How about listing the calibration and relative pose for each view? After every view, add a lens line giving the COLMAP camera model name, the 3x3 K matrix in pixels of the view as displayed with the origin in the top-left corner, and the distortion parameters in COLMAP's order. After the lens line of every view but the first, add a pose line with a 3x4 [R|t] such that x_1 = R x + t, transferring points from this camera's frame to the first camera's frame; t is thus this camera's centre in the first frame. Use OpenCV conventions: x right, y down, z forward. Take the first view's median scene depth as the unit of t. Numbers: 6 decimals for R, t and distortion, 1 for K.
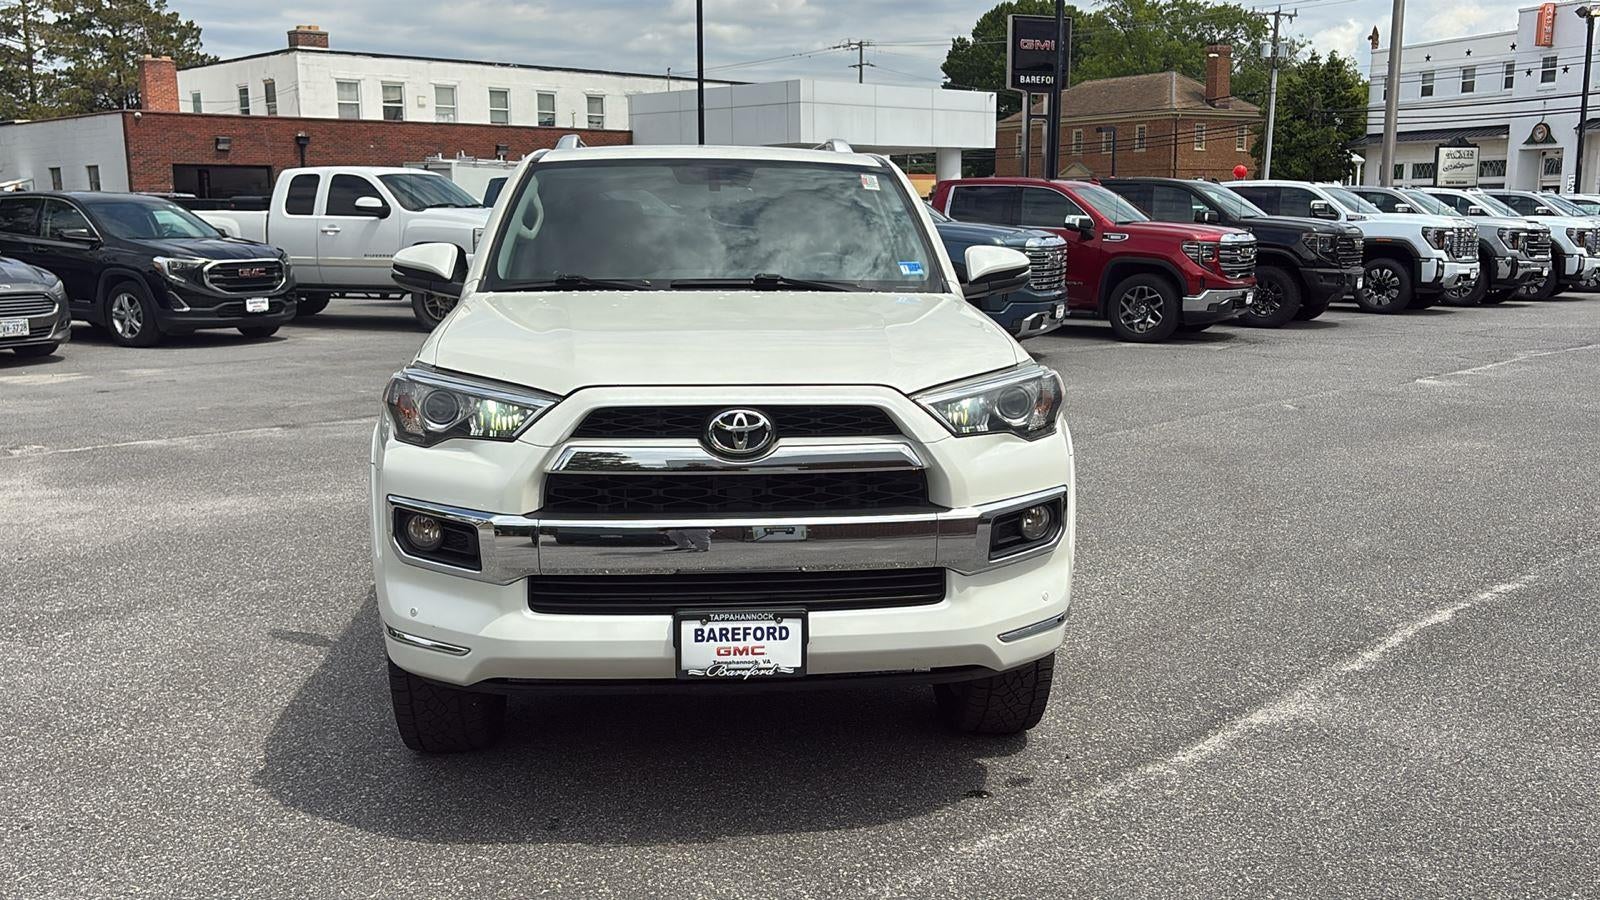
lens RADIAL K [[1487.0, 0, 802.6], [0, 1487.0, 446.9], [0, 0, 1]] dist [0.044097, -0.026245]
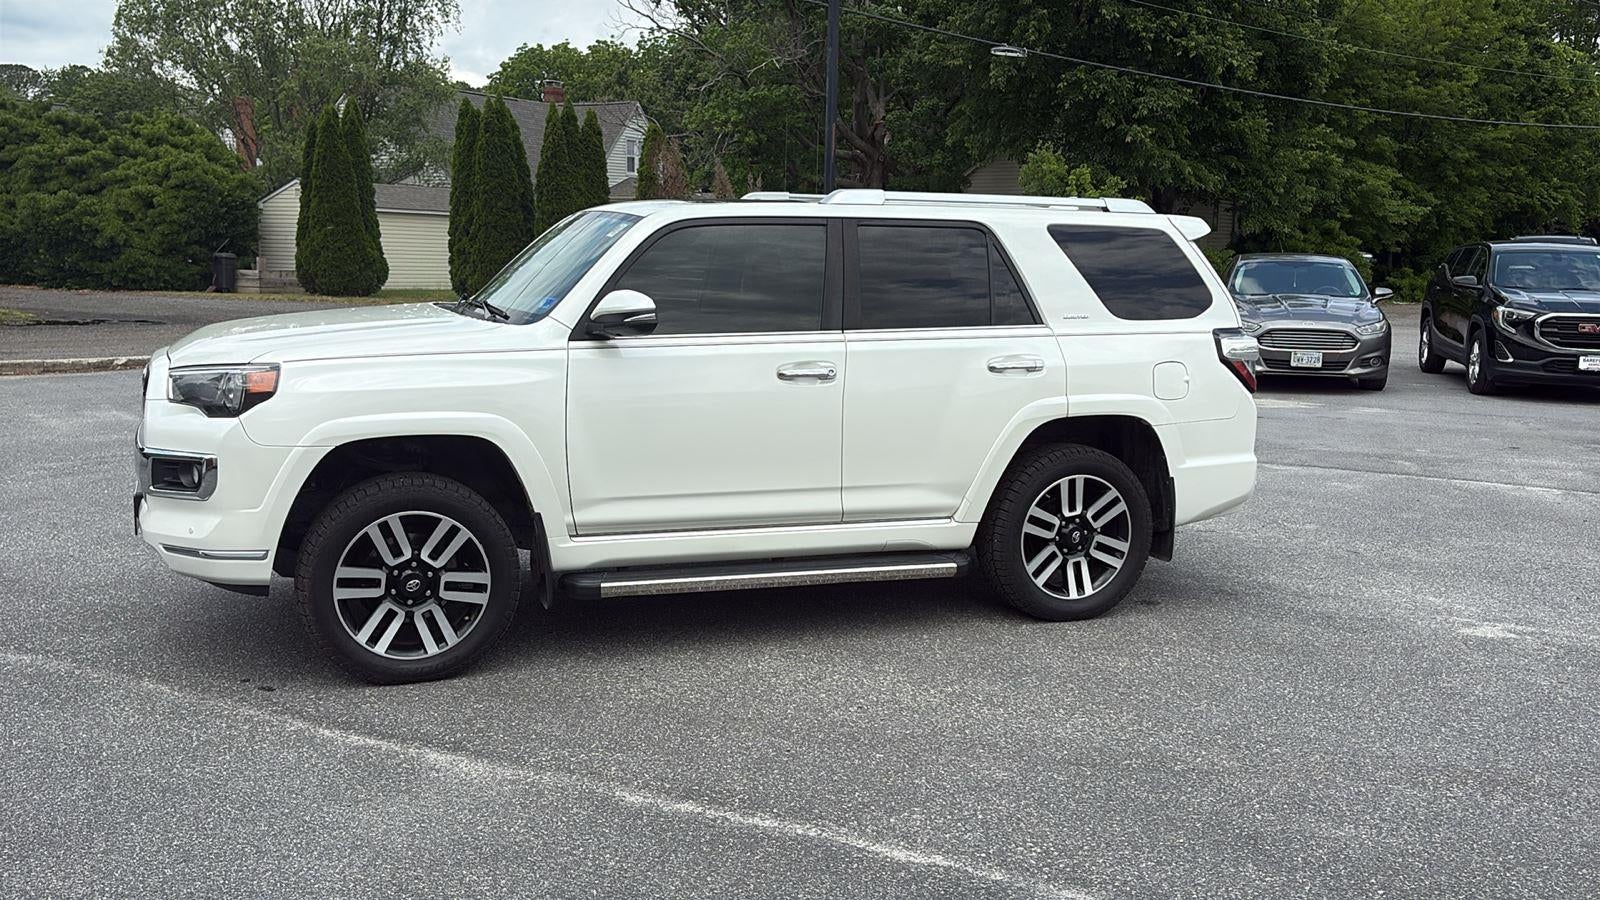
lens RADIAL K [[1476.8, 0, 798.4], [0, 1476.8, 491.3], [0, 0, 1]] dist [0.083631, -0.193871]
pose [[0.285021, 0.170489, -0.943237, 0.389003], [-0.172532, 0.977107, 0.124477, -0.048862], [0.942866, 0.127260, 0.307911, 0.269229]]
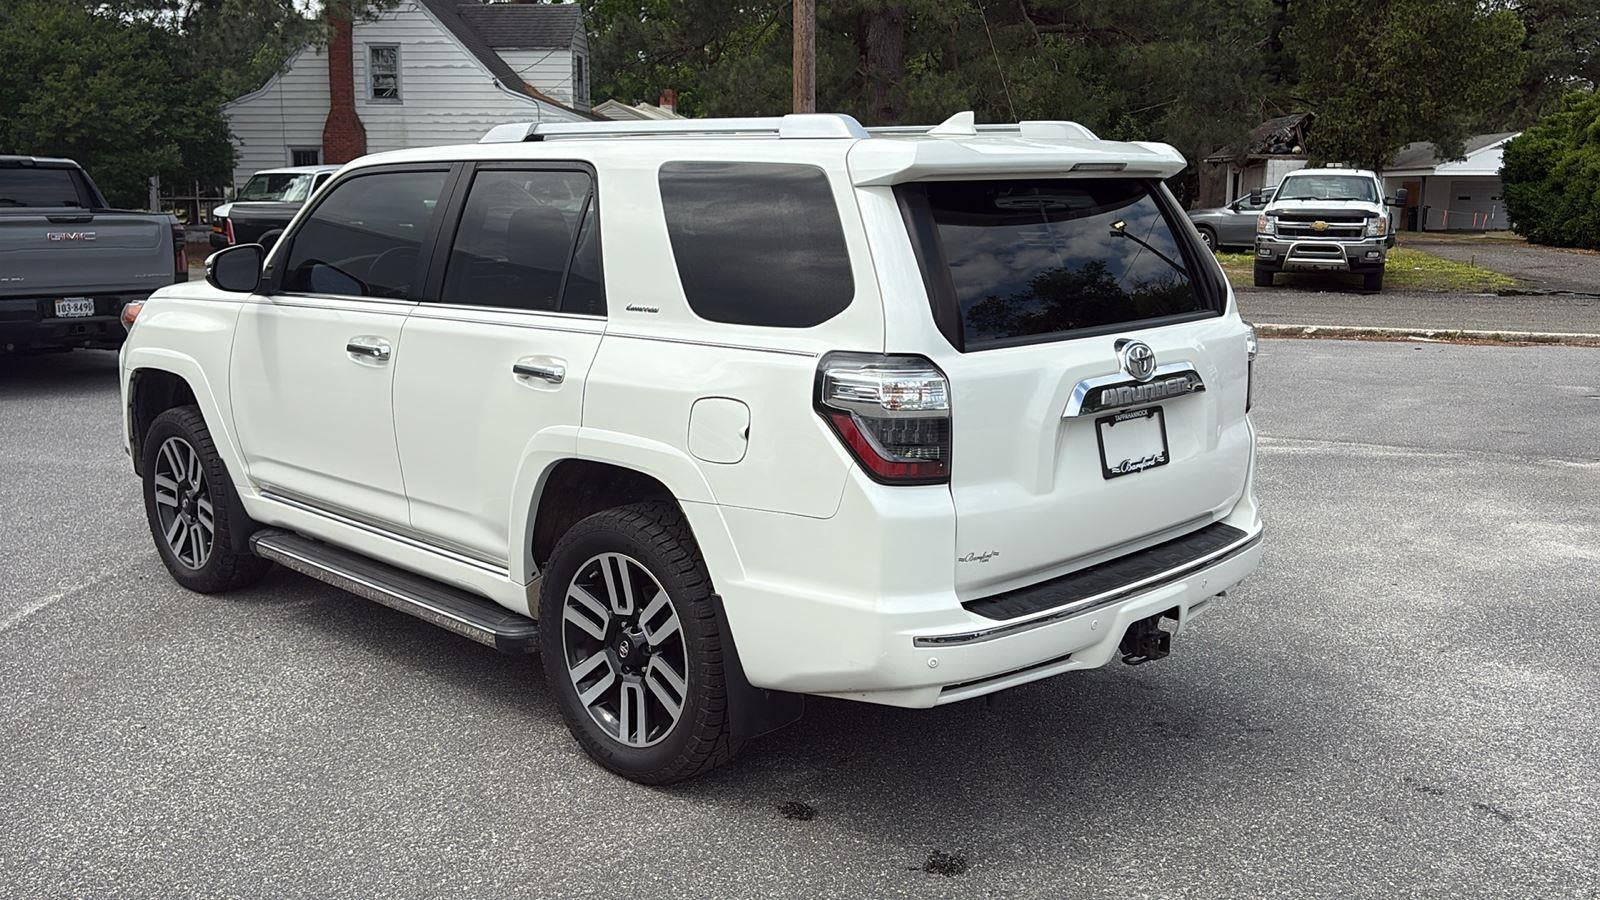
lens RADIAL K [[1474.1, 0, 761.3], [0, 1474.1, 464.1], [0, 0, 1]] dist [0.048976, -0.060407]
pose [[-0.771586, 0.120444, -0.624618, 0.167387], [-0.100044, 0.946716, 0.306137, -0.113099], [0.628209, 0.298701, -0.718423, 0.665246]]
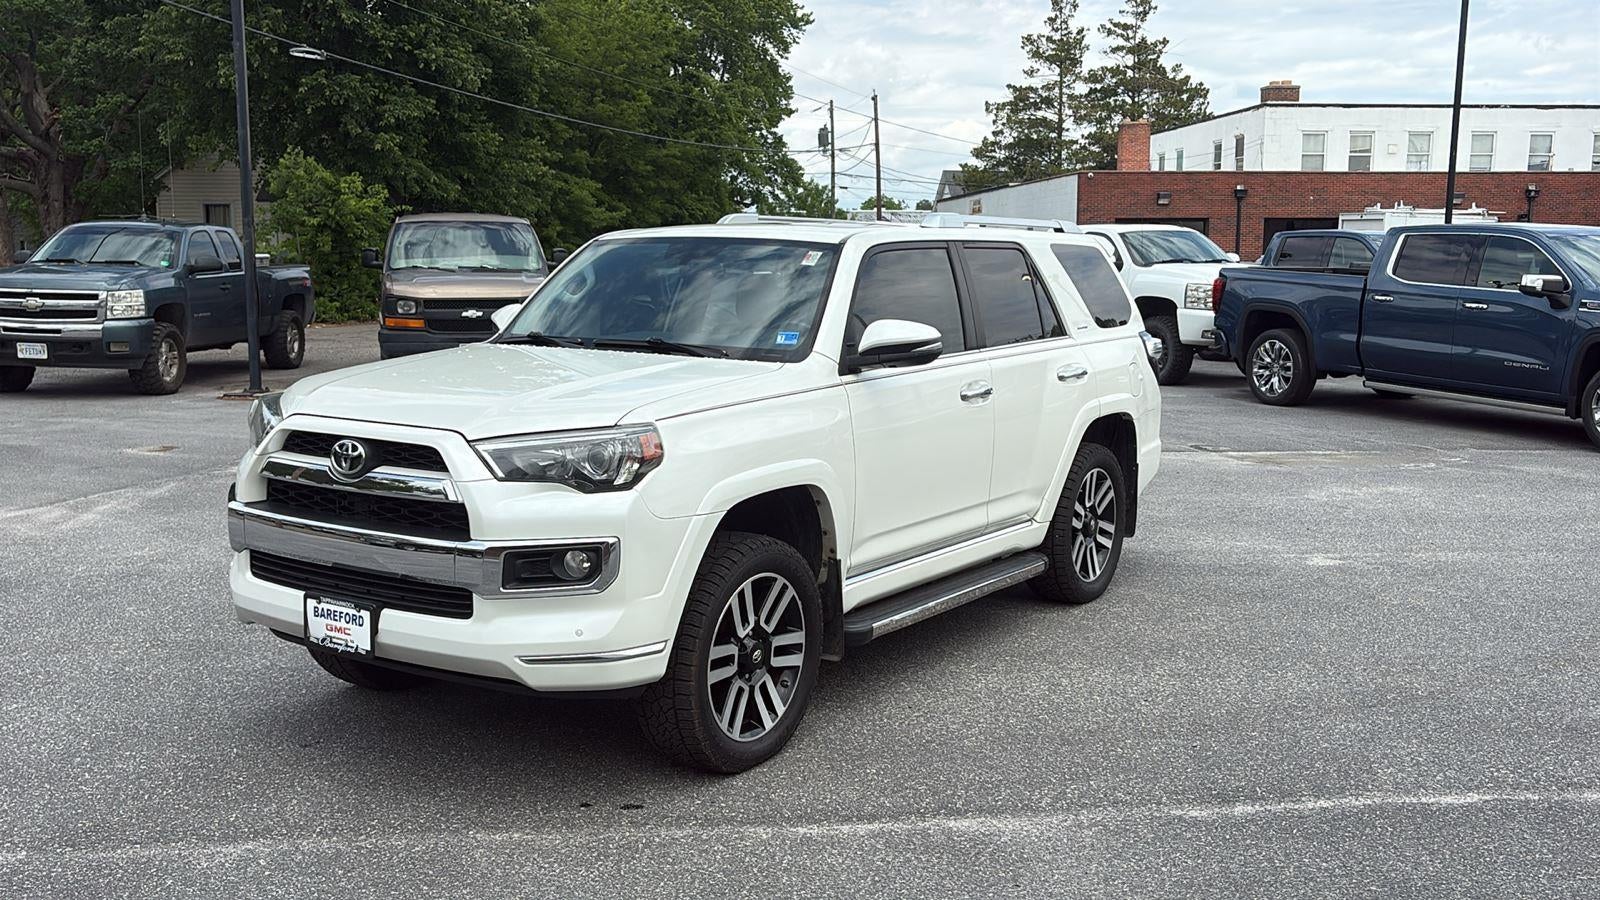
lens RADIAL K [[1487.0, 0, 802.6], [0, 1487.0, 446.9], [0, 0, 1]] dist [0.044097, -0.026245]
pose [[0.779505, 0.087953, -0.620190, 0.238529], [-0.107475, 0.994190, 0.005908, -0.015527], [0.617107, 0.062050, 0.784429, 0.053229]]
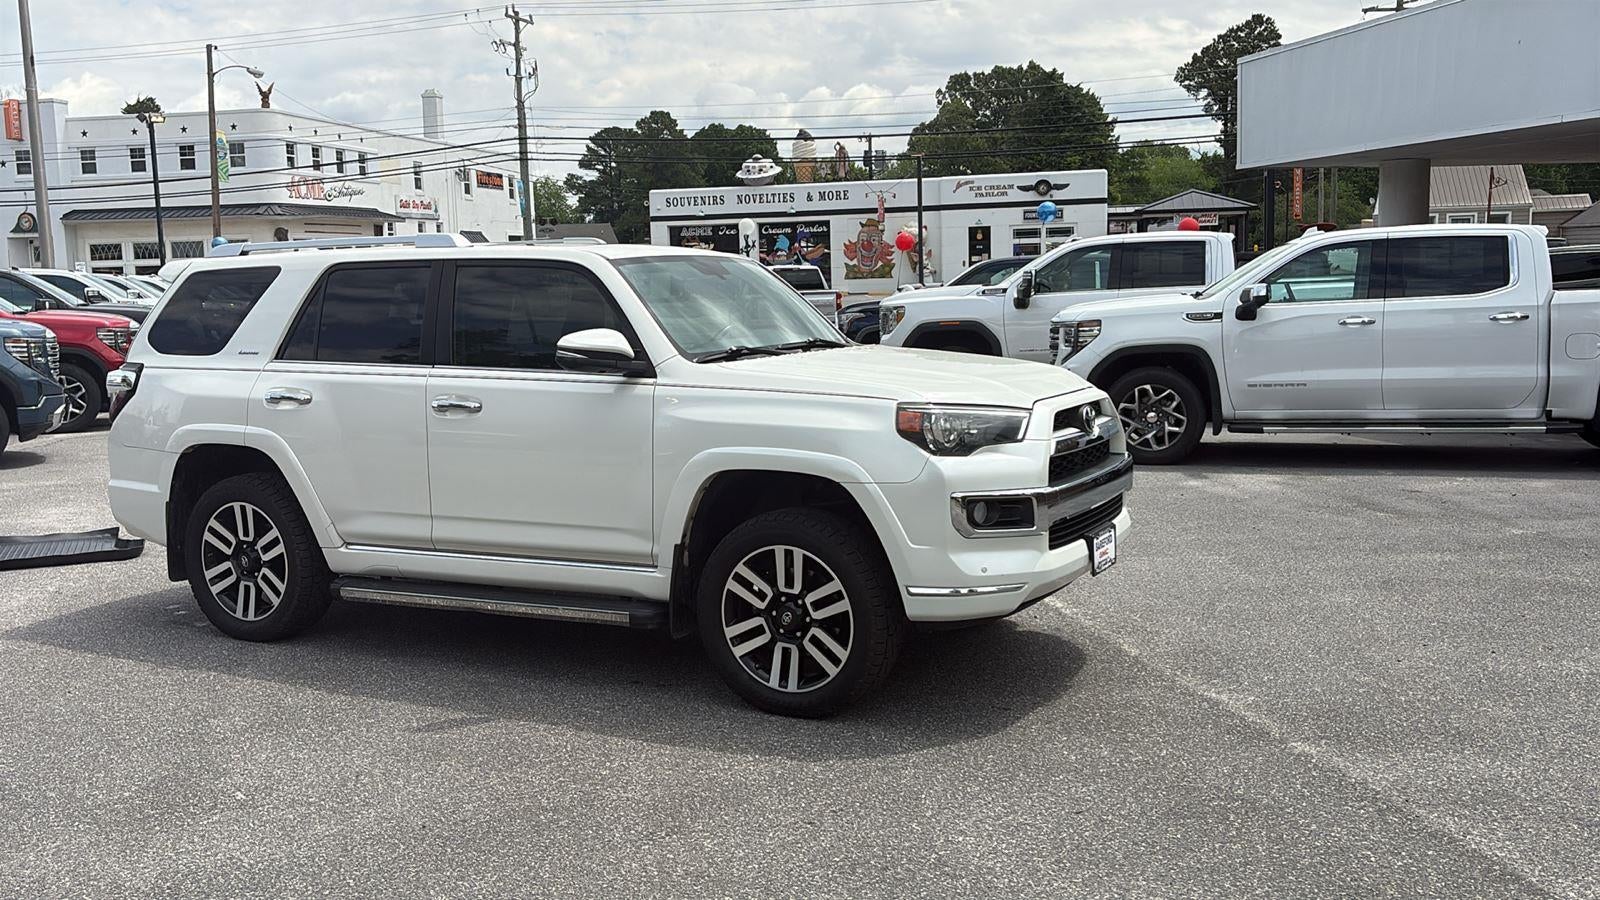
lens RADIAL K [[1455.0, 0, 763.0], [0, 1455.0, 450.4], [0, 0, 1]] dist [0.136986, -0.326648]
pose [[0.564041, -0.112539, 0.818042, -0.353761], [0.155386, 0.987437, 0.028703, -0.017774], [-0.810995, 0.110923, 0.574442, 0.083960]]
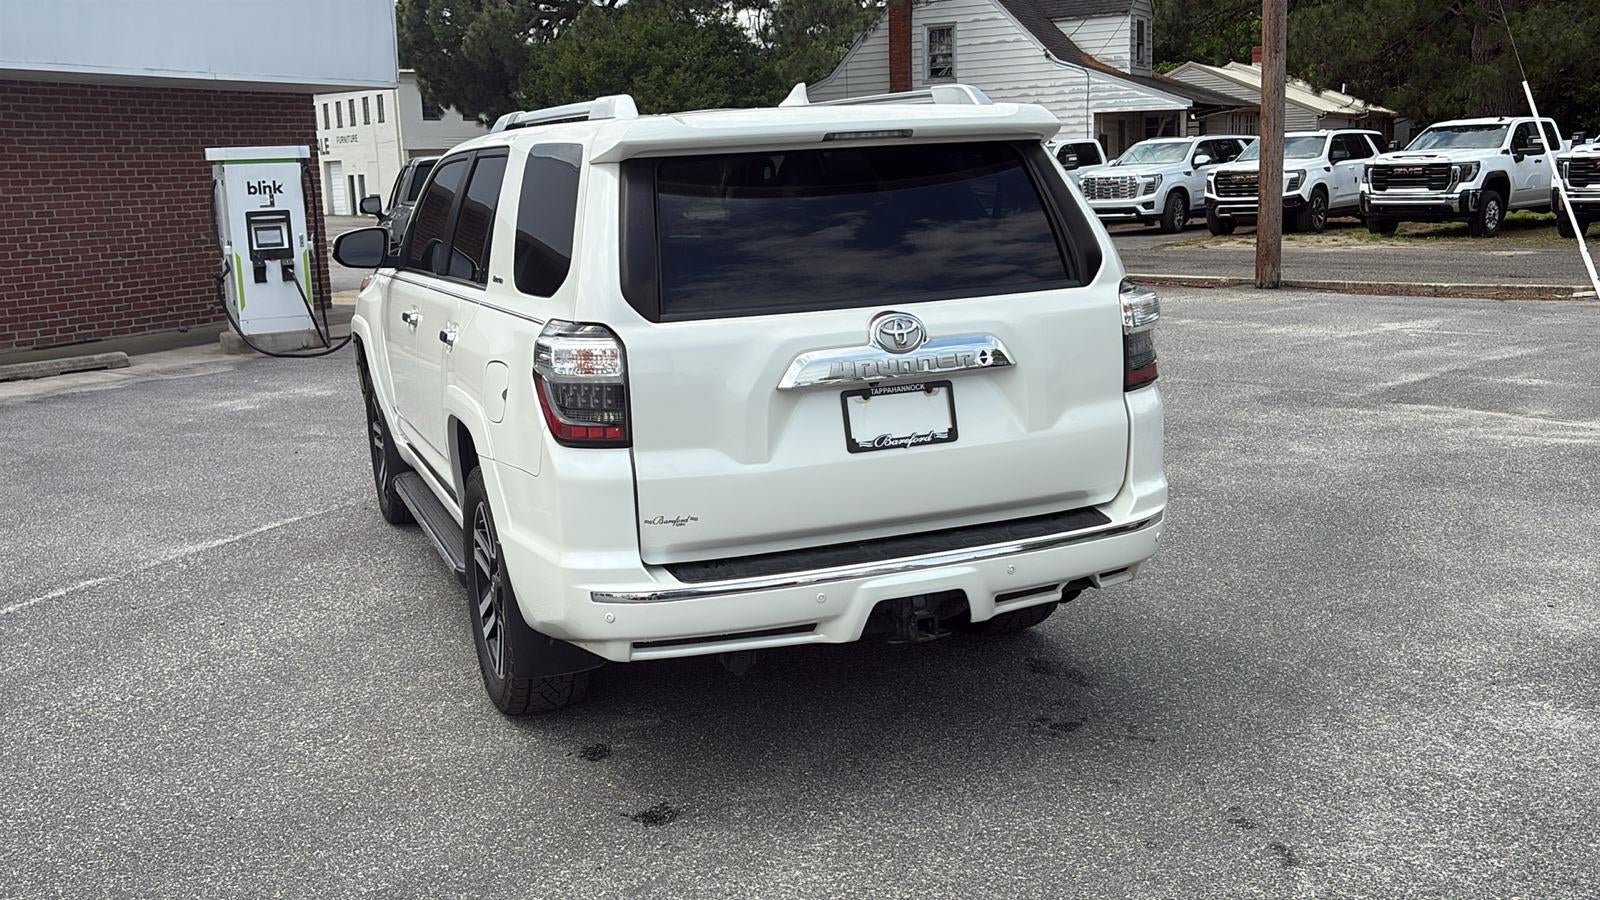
lens RADIAL K [[1487.0, 0, 802.6], [0, 1487.0, 446.9], [0, 0, 1]] dist [0.044097, -0.026245]
pose [[-0.964623, 0.085482, -0.249388, 0.036937], [-0.003037, 0.942306, 0.334740, -0.123762], [0.263614, 0.323655, -0.908710, 0.745039]]
